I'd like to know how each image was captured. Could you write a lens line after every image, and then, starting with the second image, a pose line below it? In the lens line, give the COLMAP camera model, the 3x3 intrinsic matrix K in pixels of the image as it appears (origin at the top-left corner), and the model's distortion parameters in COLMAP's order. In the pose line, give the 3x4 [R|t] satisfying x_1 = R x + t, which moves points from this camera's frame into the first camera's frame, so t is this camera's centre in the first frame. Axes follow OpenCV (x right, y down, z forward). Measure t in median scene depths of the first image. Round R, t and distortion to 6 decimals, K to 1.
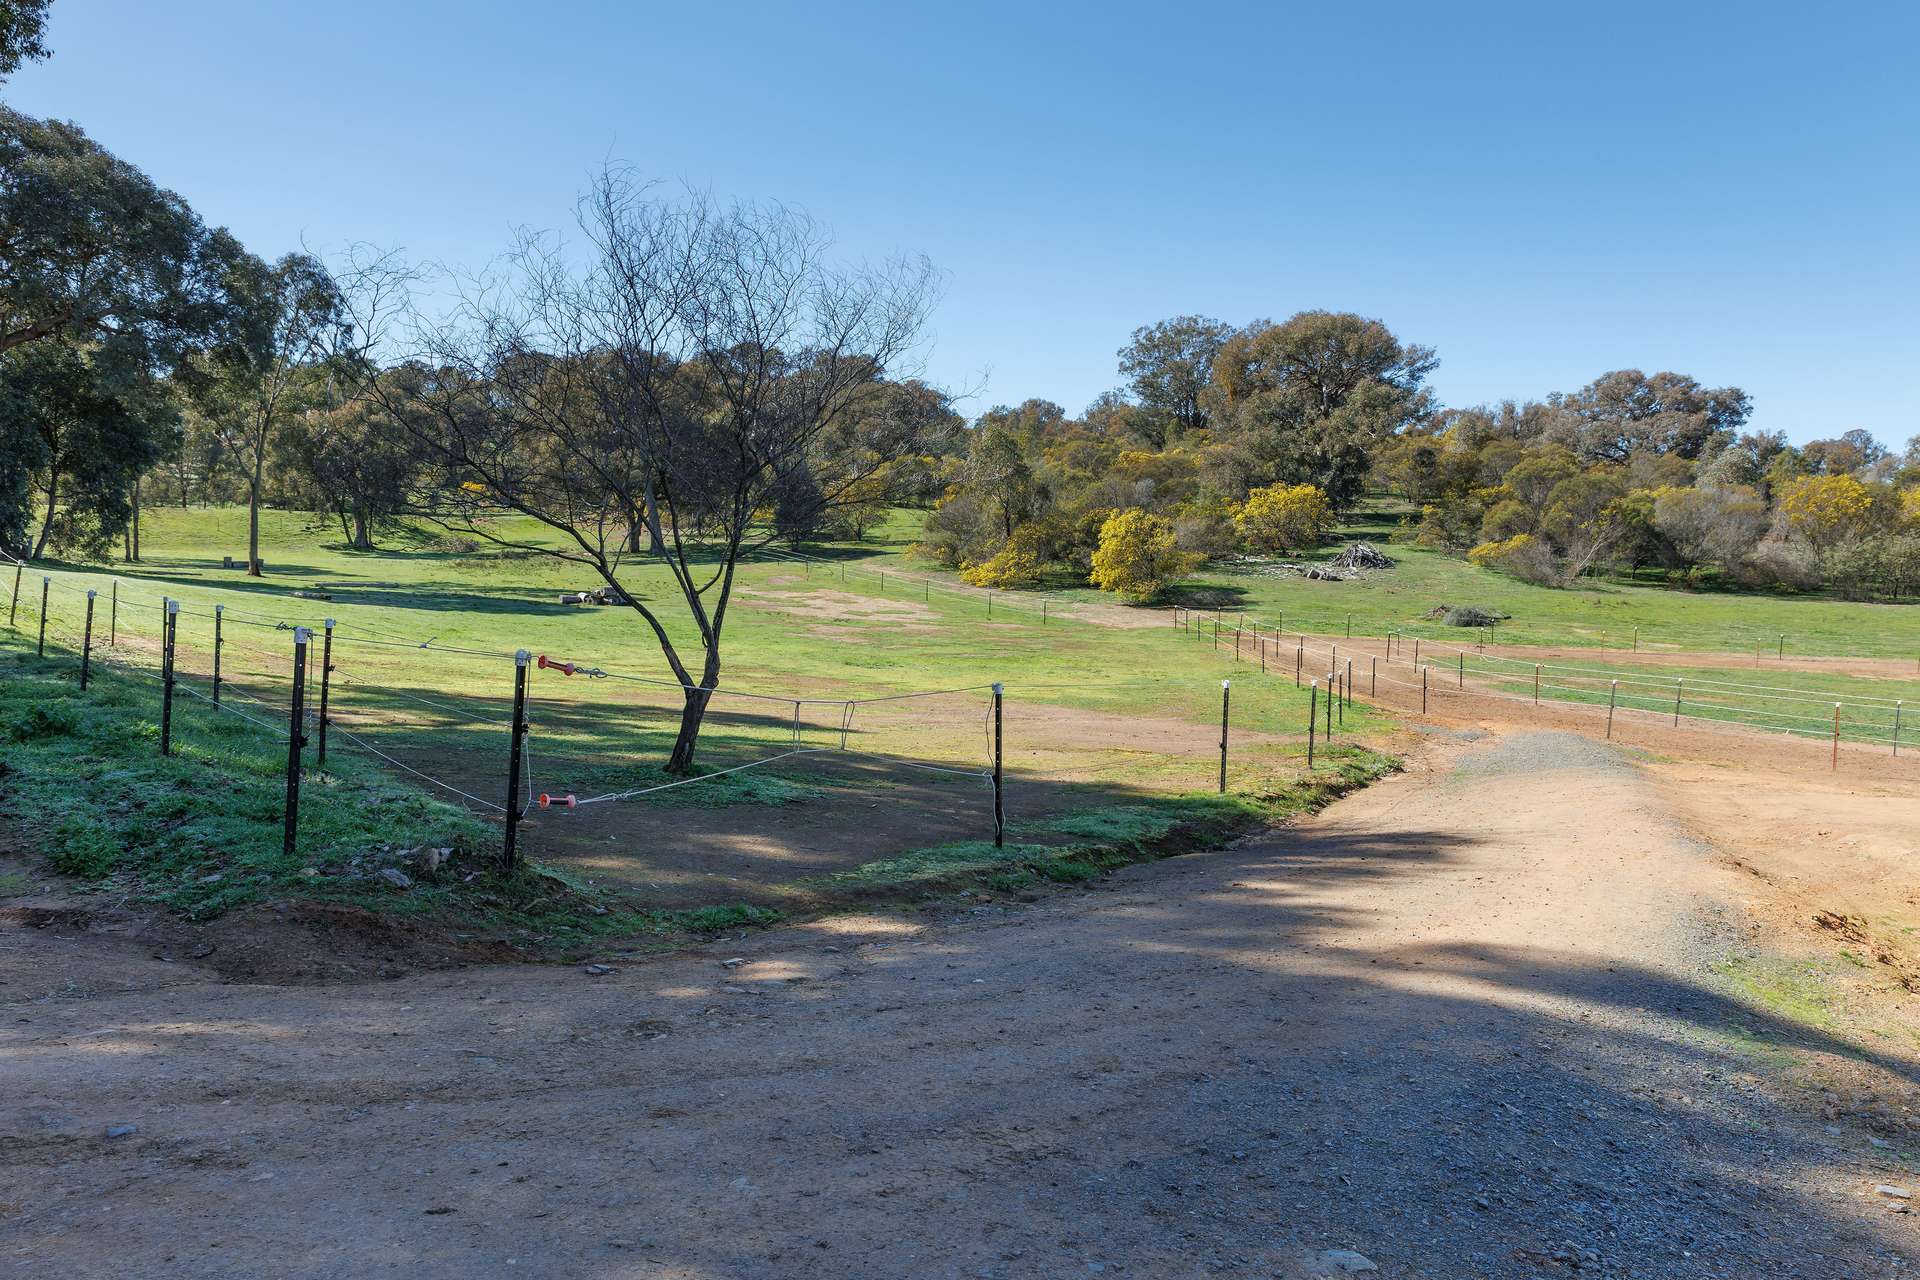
lens RADIAL K [[1166.1, 0, 960.0], [0, 1166.1, 640.0], [0, 0, 1]] dist [-0.002262, 0.000986]
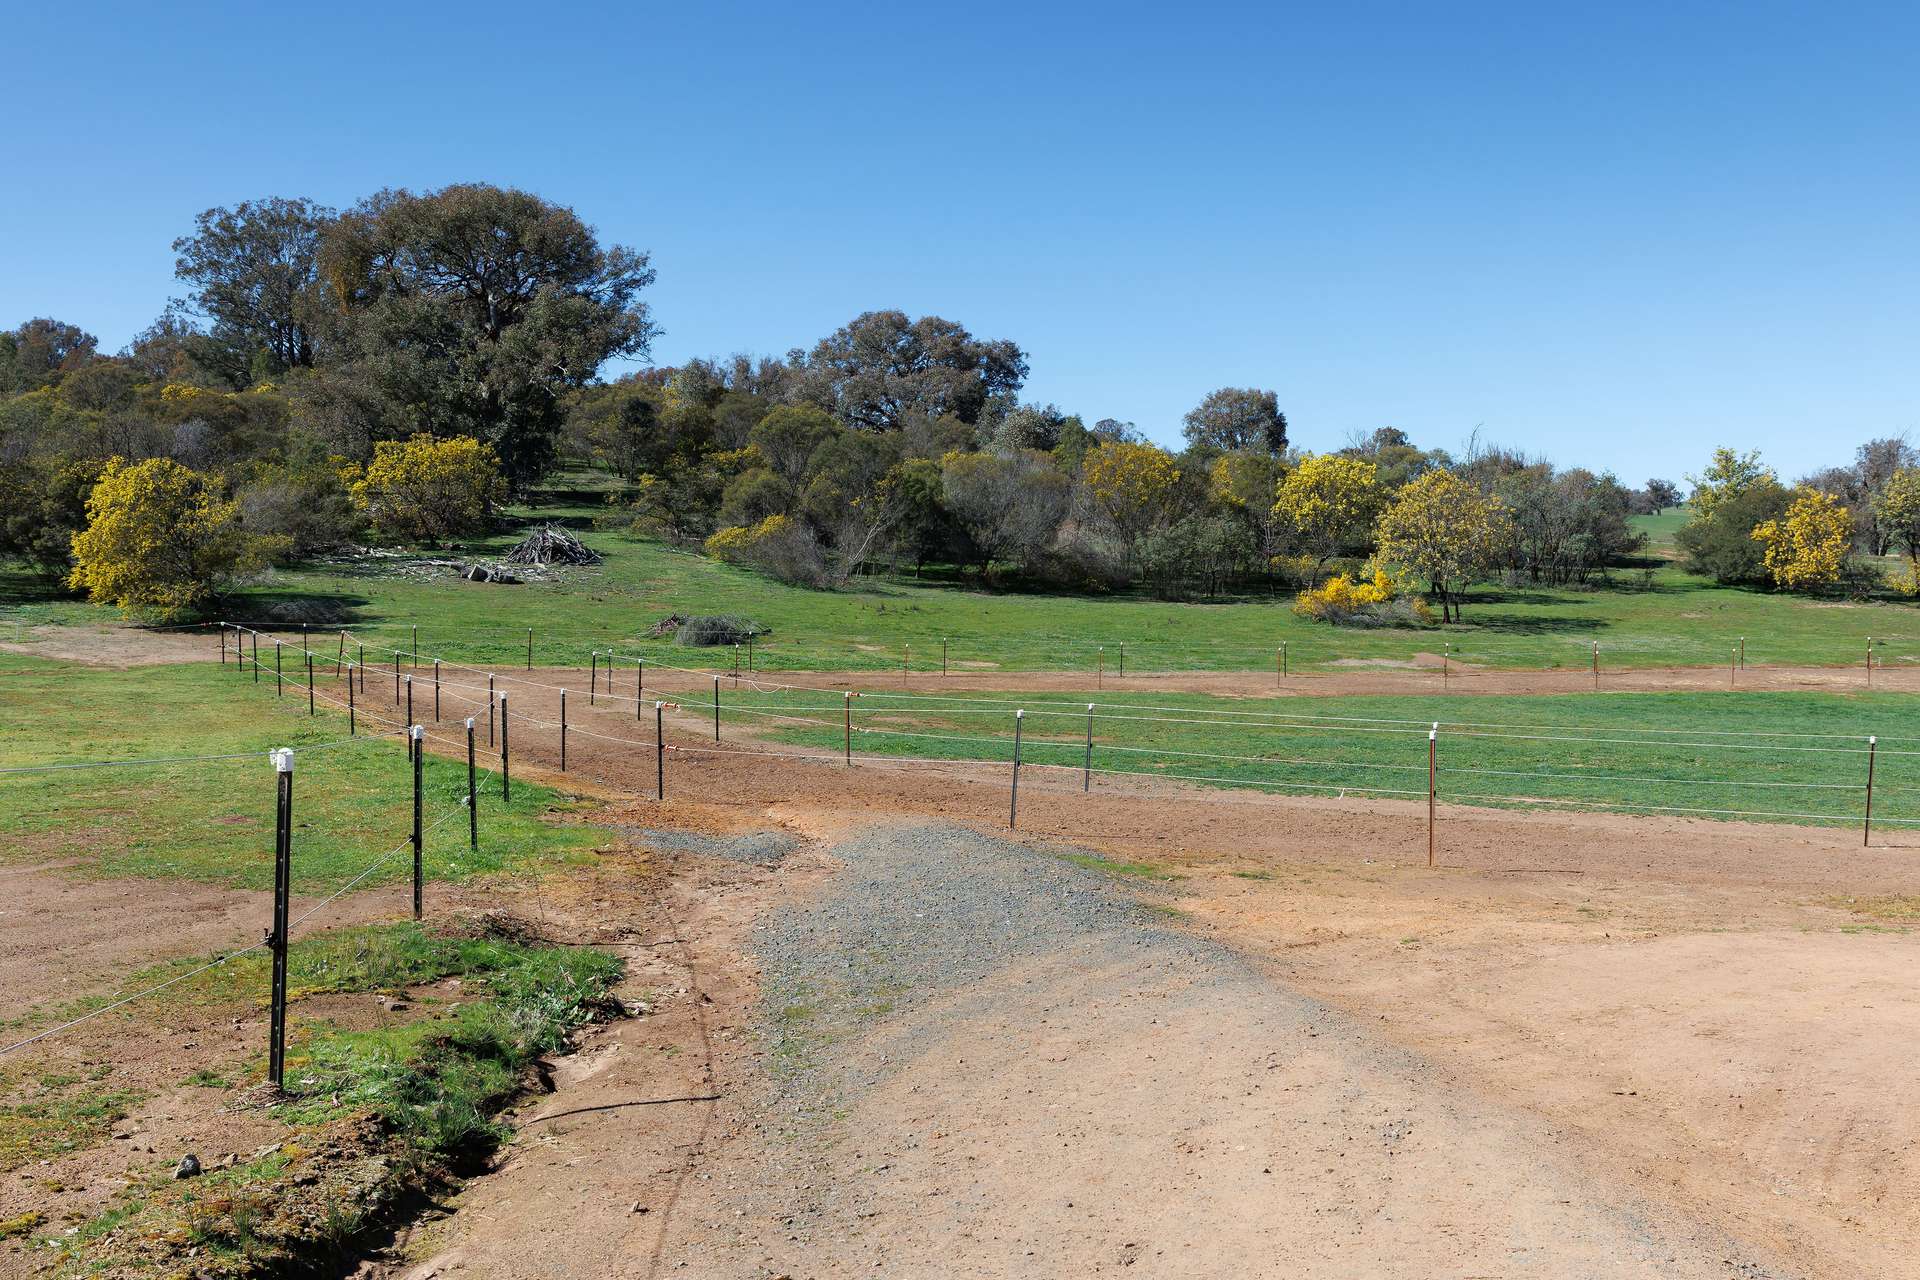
lens RADIAL K [[1578.4, 0, 960.0], [0, 1578.4, 640.0], [0, 0, 1]] dist [0.002985, 0.003433]
pose [[0.837950, -0.021757, 0.545313, 0.051409], [0.038284, 0.999087, -0.018968, 0.004821], [-0.544403, 0.036771, 0.838018, 0.134161]]
